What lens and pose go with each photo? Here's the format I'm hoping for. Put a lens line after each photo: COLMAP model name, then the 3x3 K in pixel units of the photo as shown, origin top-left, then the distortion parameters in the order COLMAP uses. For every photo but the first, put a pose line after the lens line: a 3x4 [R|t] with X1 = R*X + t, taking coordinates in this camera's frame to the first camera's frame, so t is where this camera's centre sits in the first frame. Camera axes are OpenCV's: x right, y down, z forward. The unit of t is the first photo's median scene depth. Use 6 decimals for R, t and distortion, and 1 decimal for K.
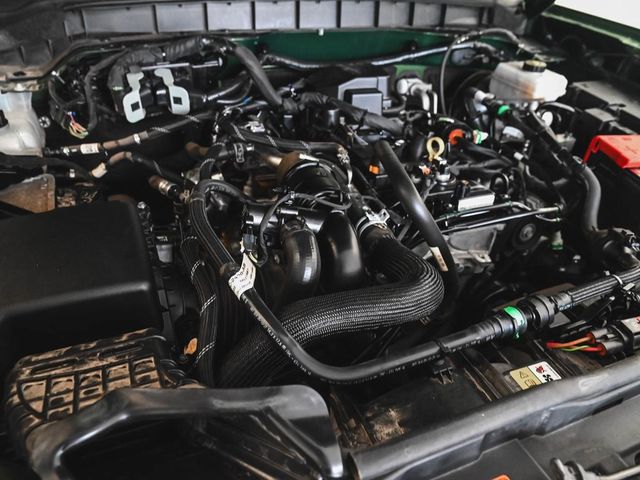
lens RADIAL K [[486.6, 0, 318.4], [0, 486.6, 234.3], [0, 0, 1]] dist [-0.023291, 0.006643]
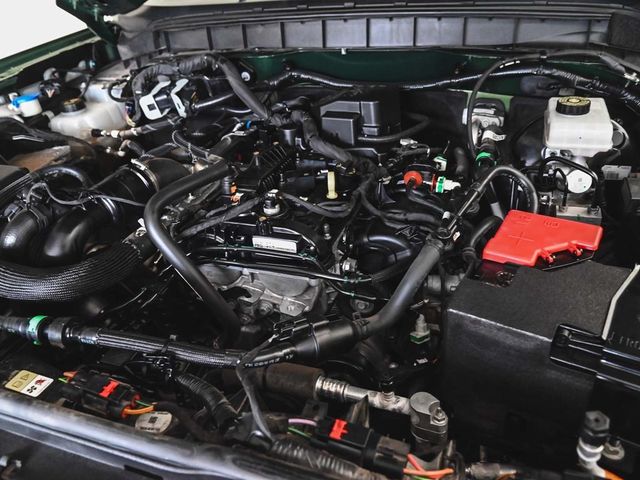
lens RADIAL K [[486.6, 0, 318.8], [0, 486.6, 245.9], [0, 0, 1]] dist [-0.023291, 0.006643]
pose [[0.733482, 0.269574, -0.623966, 0.766304], [-0.266672, 0.958519, 0.100636, -0.141433], [0.625212, 0.092580, 0.774944, 0.277207]]
